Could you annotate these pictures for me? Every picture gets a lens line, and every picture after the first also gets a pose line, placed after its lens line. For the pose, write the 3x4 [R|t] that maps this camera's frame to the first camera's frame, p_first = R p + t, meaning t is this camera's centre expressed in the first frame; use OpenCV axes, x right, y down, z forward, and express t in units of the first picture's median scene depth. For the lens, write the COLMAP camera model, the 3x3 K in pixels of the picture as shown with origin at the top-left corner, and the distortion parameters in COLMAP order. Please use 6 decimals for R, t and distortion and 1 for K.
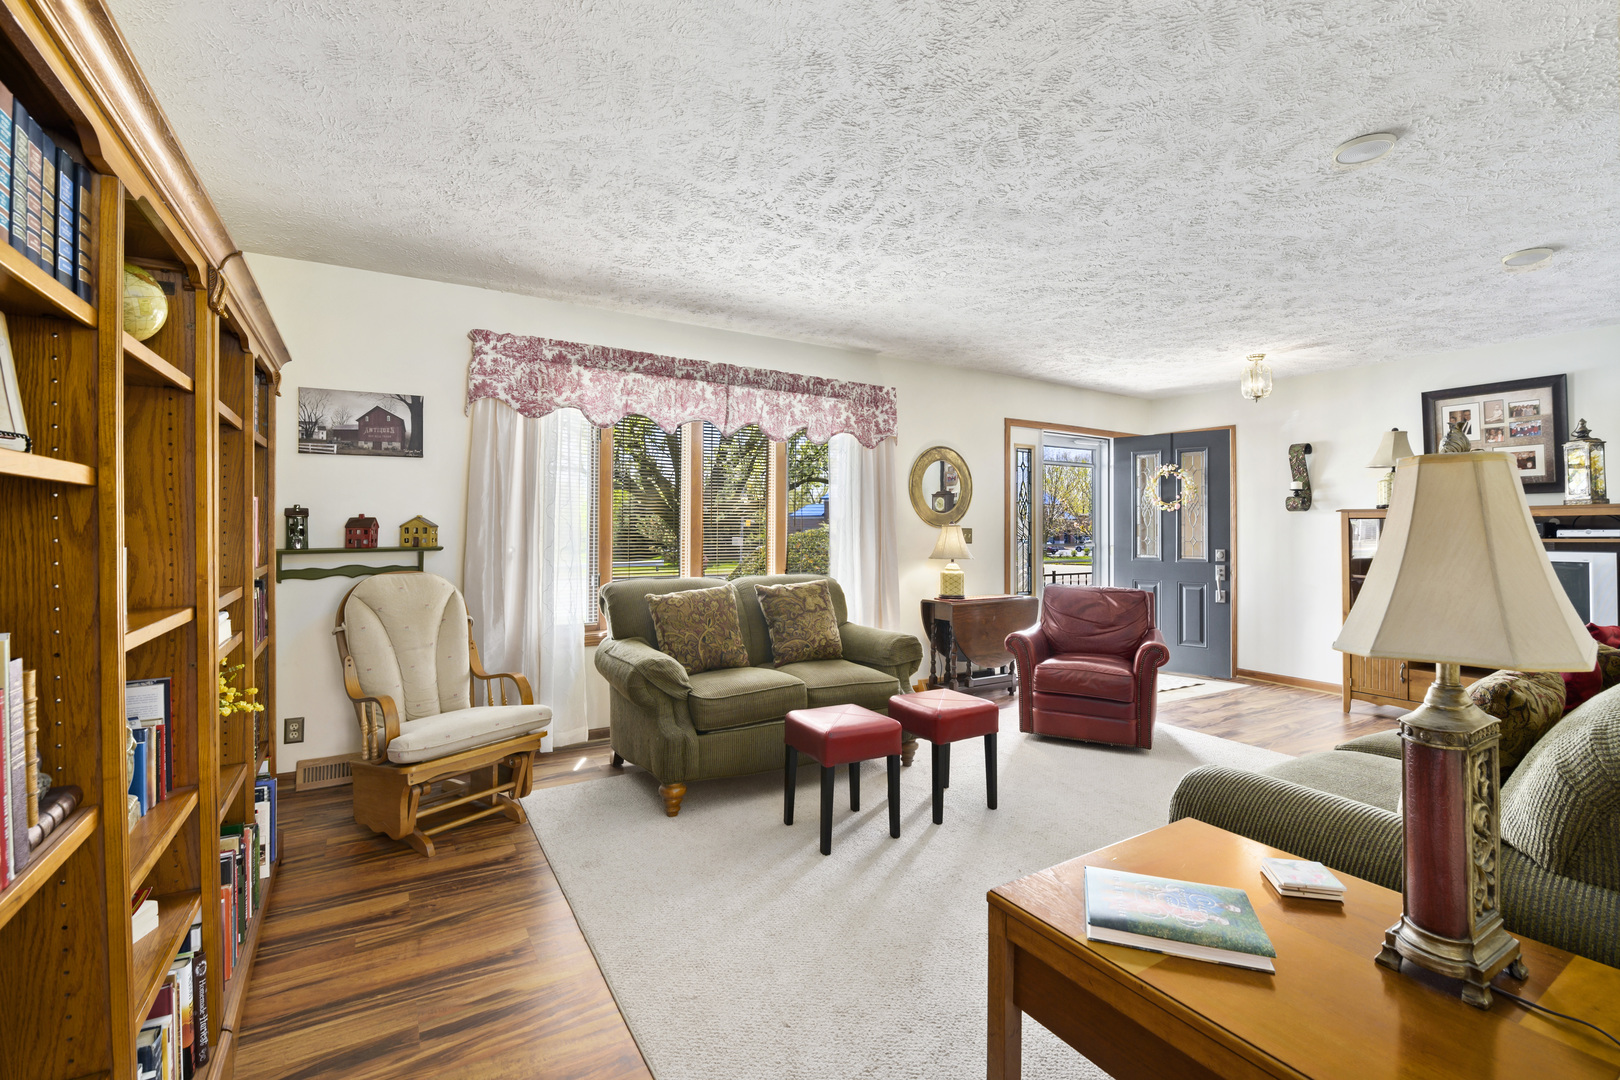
lens RADIAL K [[727.5, 0, 811.7], [0, 727.5, 526.6], [0, 0, 1]] dist [0.016303, -0.000286]
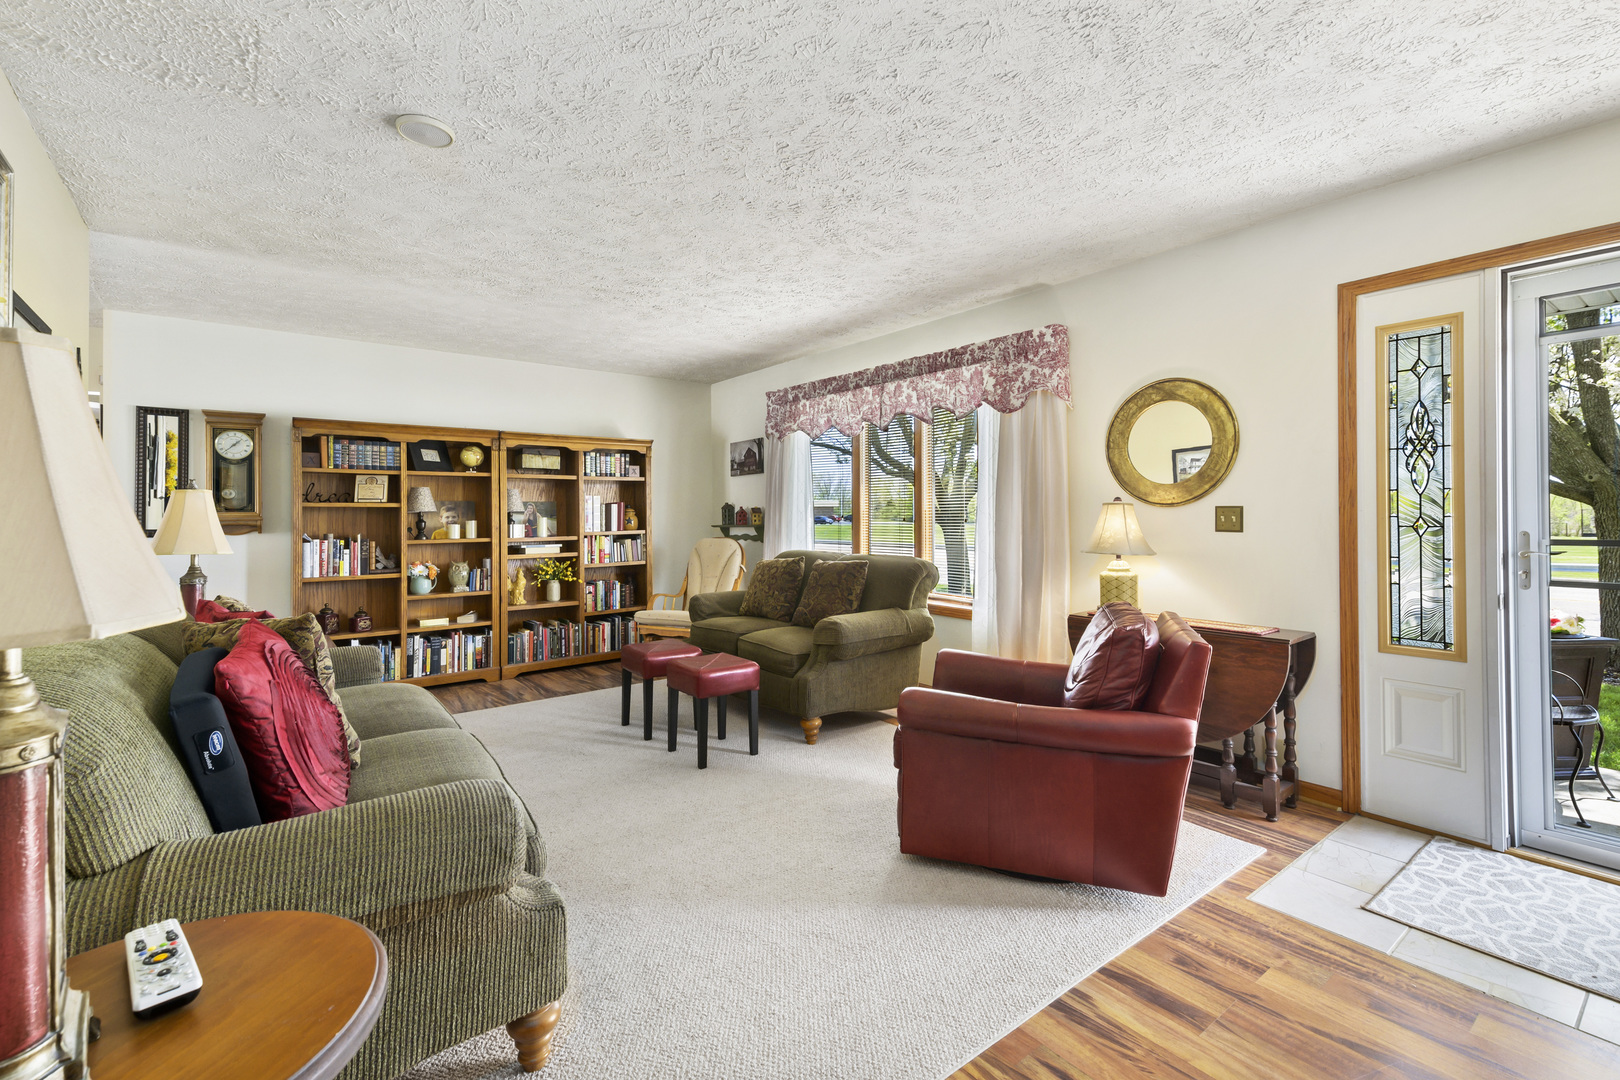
lens RADIAL K [[705.7, 0, 811.7], [0, 705.7, 502.2], [0, 0, 1]] dist [0.123787, -0.000066]
pose [[0.130096, -0.018227, -0.991334, 0.869907], [0.018669, 0.999699, -0.015931, 0.002601], [0.991326, -0.016435, 0.130397, 0.684673]]
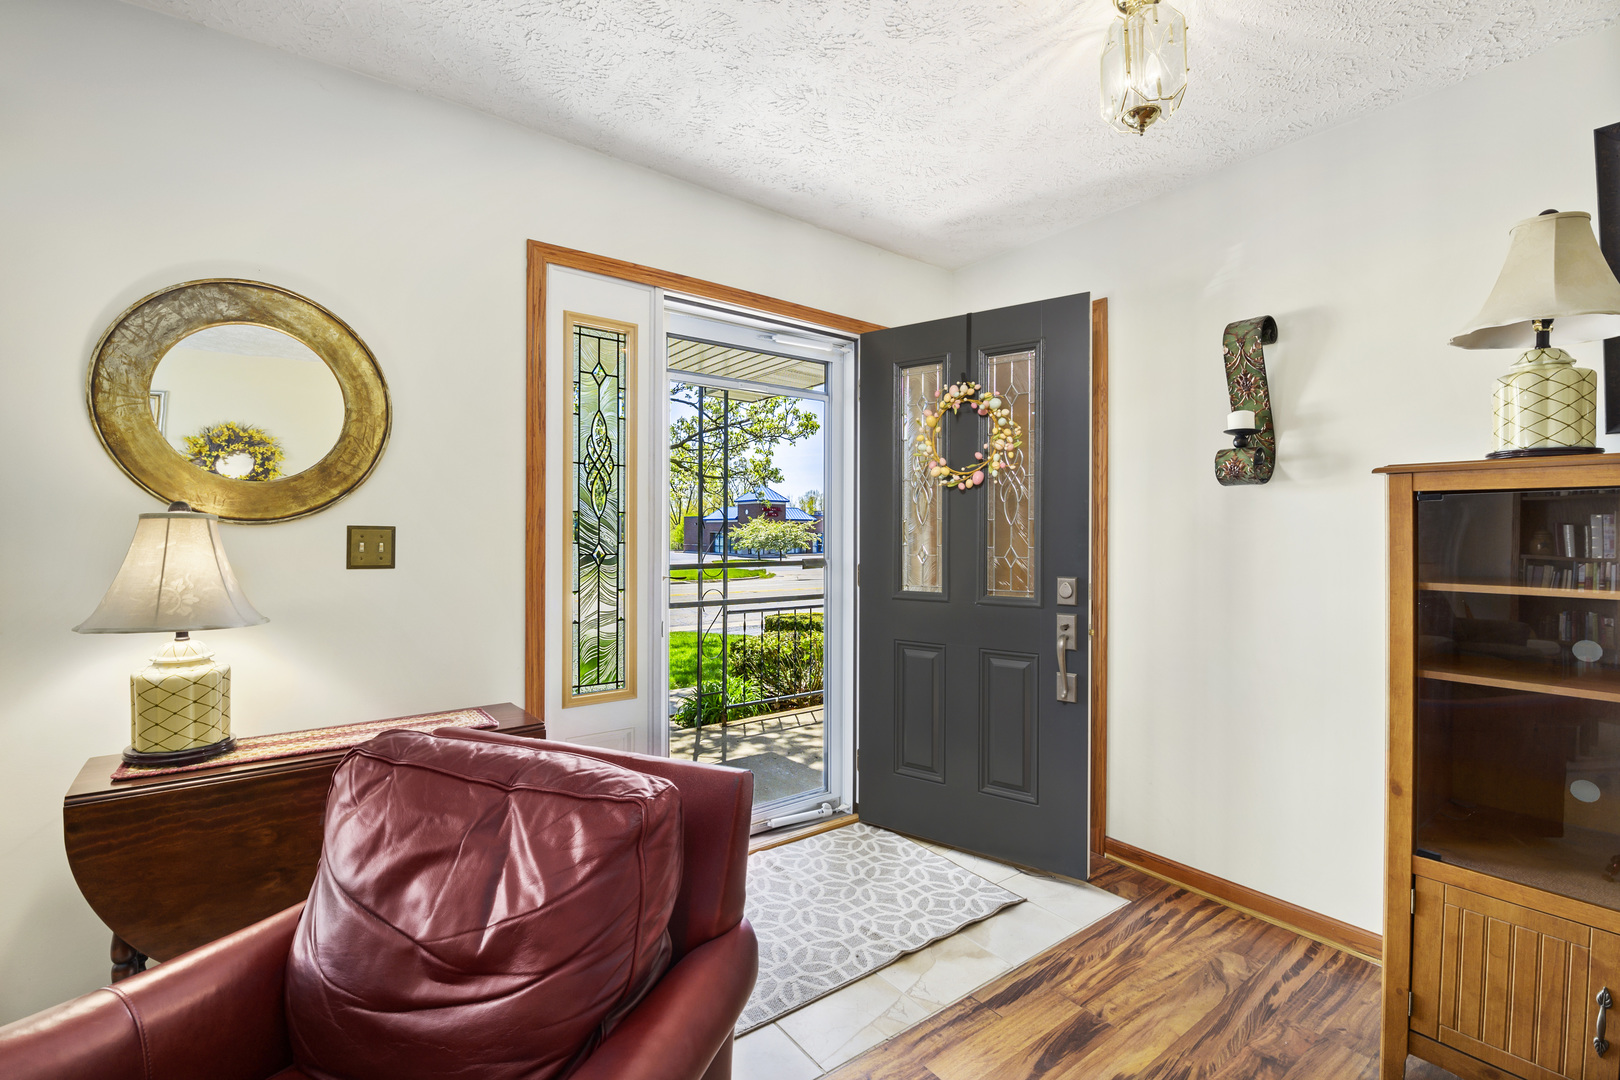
lens RADIAL K [[727.5, 0, 811.7], [0, 727.5, 526.6], [0, 0, 1]] dist [0.016303, -0.000286]
pose [[0.996116, 0.001203, 0.088045, 0.457486], [-0.000930, 0.999995, -0.003145, 0.003895], [-0.088049, 0.003051, 0.996112, 0.724057]]
